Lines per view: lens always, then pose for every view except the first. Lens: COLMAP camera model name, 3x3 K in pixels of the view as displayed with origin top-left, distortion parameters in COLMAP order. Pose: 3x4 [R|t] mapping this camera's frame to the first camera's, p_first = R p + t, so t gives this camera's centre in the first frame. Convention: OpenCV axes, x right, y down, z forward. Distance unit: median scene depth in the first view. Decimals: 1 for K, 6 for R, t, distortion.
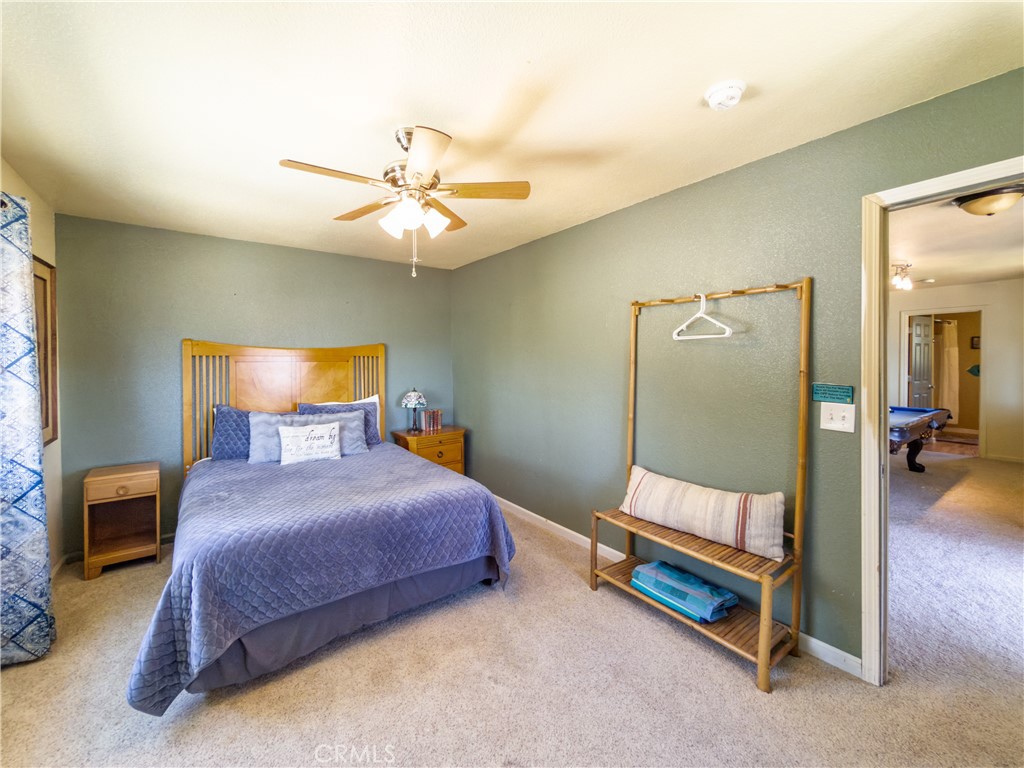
lens RADIAL K [[425.2, 0, 519.8], [0, 425.2, 365.8], [0, 0, 1]] dist [-0.001288, -0.000203]
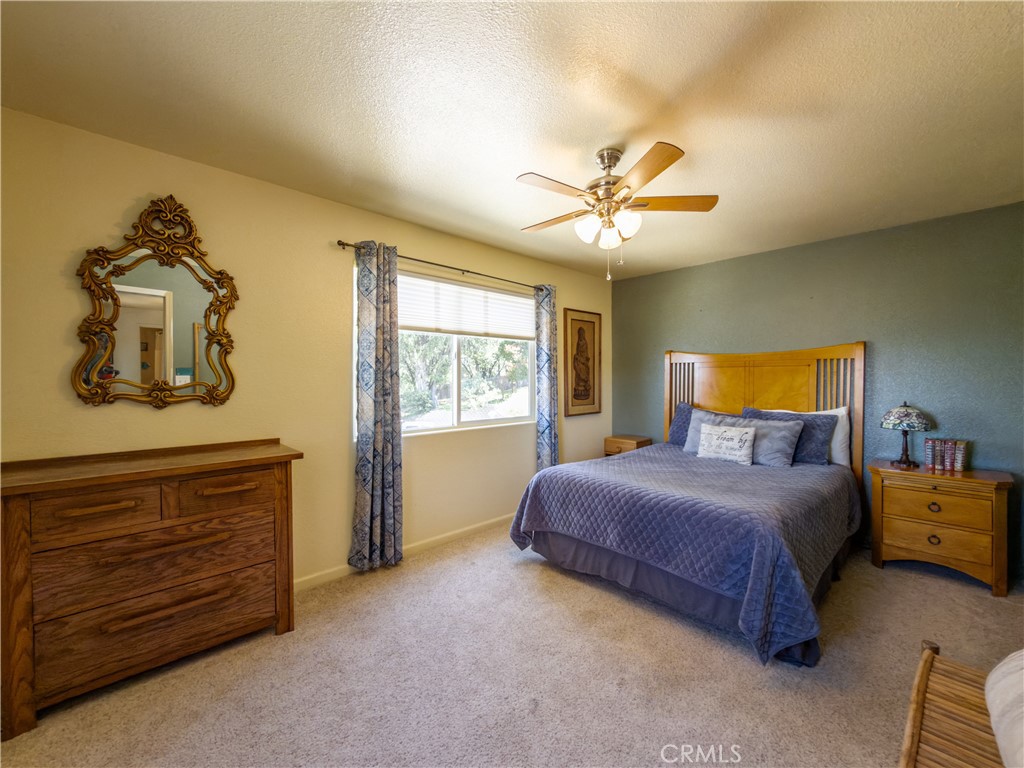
lens RADIAL K [[425.2, 0, 506.2], [0, 425.2, 380.2], [0, 0, 1]] dist [-0.001288, -0.000203]
pose [[0.118042, 0.036837, -0.992325, 0.494912], [-0.009607, 0.999307, 0.035953, -0.007560], [0.992962, 0.005289, 0.118314, 0.337231]]
